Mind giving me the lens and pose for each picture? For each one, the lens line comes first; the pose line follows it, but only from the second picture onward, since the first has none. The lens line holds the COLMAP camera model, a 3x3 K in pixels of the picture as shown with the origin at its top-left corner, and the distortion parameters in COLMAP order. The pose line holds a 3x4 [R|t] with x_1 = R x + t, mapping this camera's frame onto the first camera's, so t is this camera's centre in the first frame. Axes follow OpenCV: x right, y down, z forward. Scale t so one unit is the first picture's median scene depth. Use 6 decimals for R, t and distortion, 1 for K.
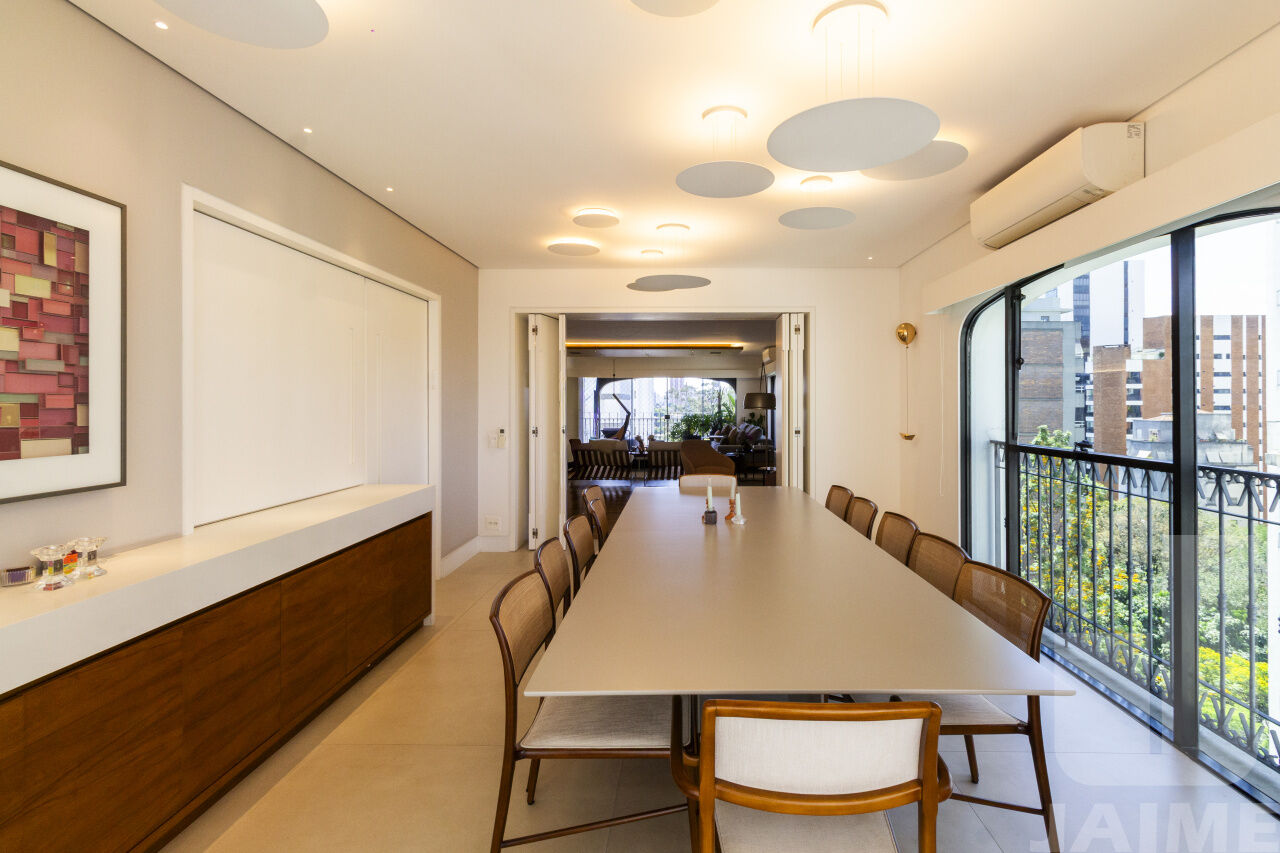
lens RADIAL K [[606.0, 0, 640.8], [0, 606.0, 420.5], [0, 0, 1]] dist [-0.001163, -0.000064]
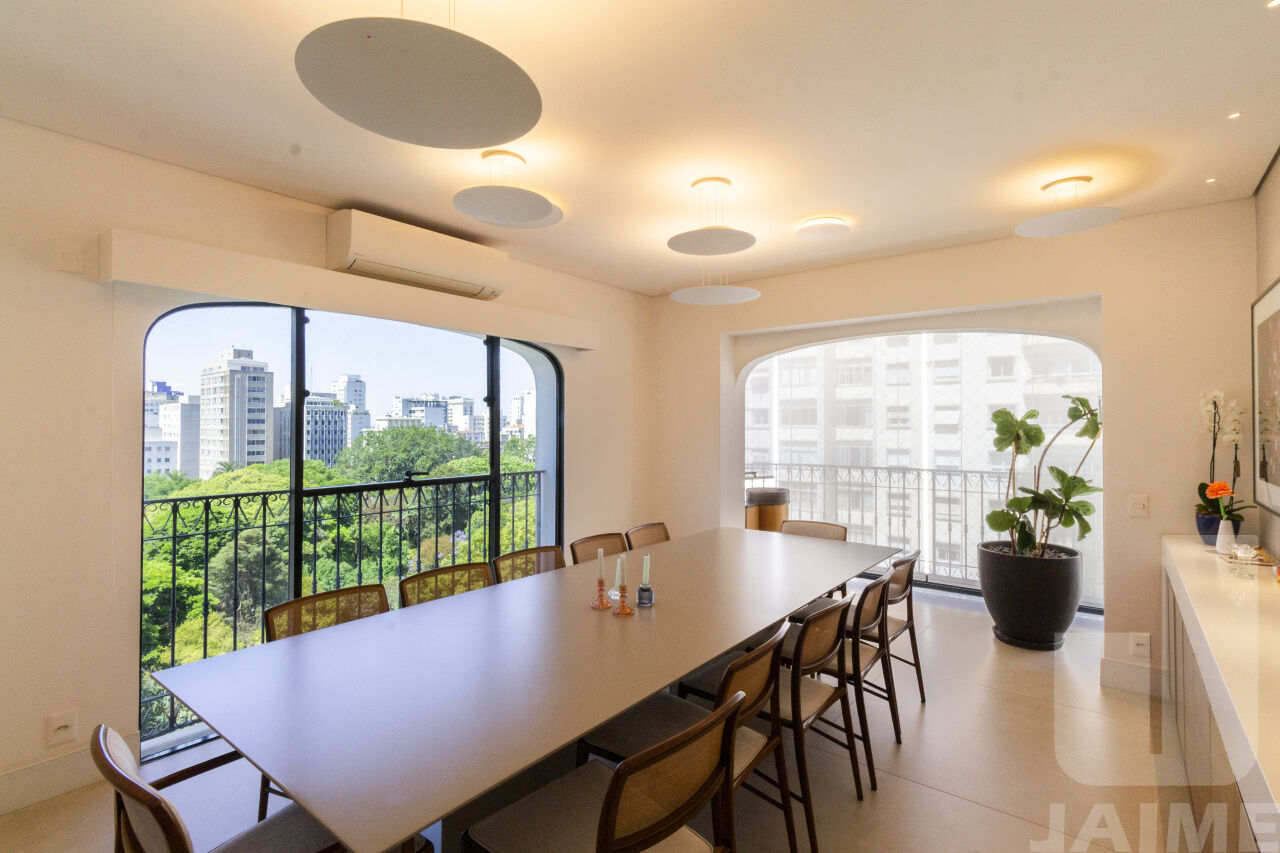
lens RADIAL K [[606.0, 0, 640.8], [0, 606.0, 420.5], [0, 0, 1]] dist [-0.001163, -0.000064]
pose [[-0.825643, 0.010091, 0.564103, -0.349045], [0.017322, 0.999822, 0.007468, -0.072144], [-0.563927, 0.015938, -0.825671, 1.810956]]
